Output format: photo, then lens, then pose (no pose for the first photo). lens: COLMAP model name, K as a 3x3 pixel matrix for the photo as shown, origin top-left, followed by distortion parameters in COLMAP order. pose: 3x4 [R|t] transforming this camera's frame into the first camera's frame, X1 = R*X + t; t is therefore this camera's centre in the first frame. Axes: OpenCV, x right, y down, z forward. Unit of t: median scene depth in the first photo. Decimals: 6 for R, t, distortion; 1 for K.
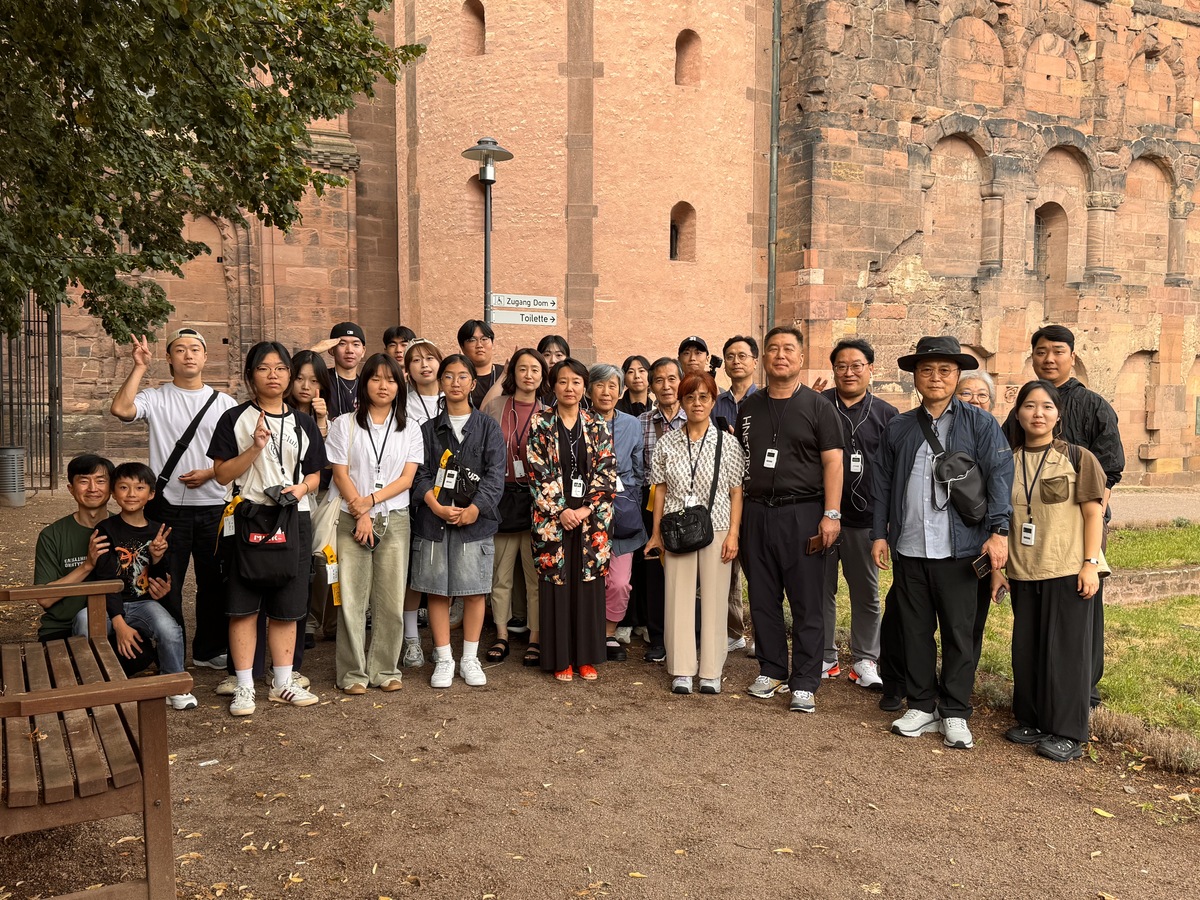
lens RADIAL K [[1104.0, 0, 599.5], [0, 1104.0, 454.3], [0, 0, 1]] dist [0.034586, 0.000000]
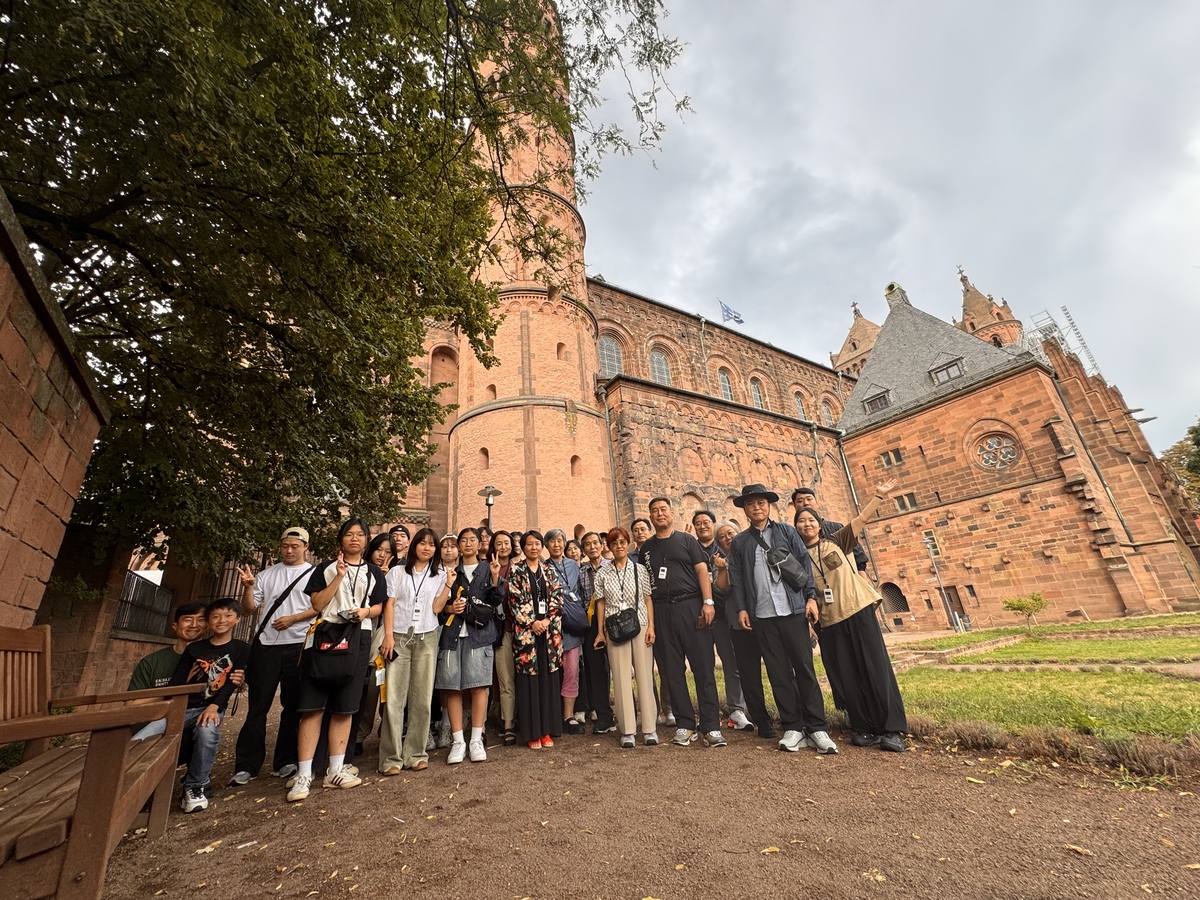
lens RADIAL K [[476.6, 0, 599.8], [0, 476.6, 443.6], [0, 0, 1]] dist [-0.013900, 0.000783]
pose [[0.989763, -0.043095, 0.136059, -0.030440], [0.096170, 0.905777, -0.412698, 0.111187], [-0.105454, 0.421558, 0.900649, 0.282292]]
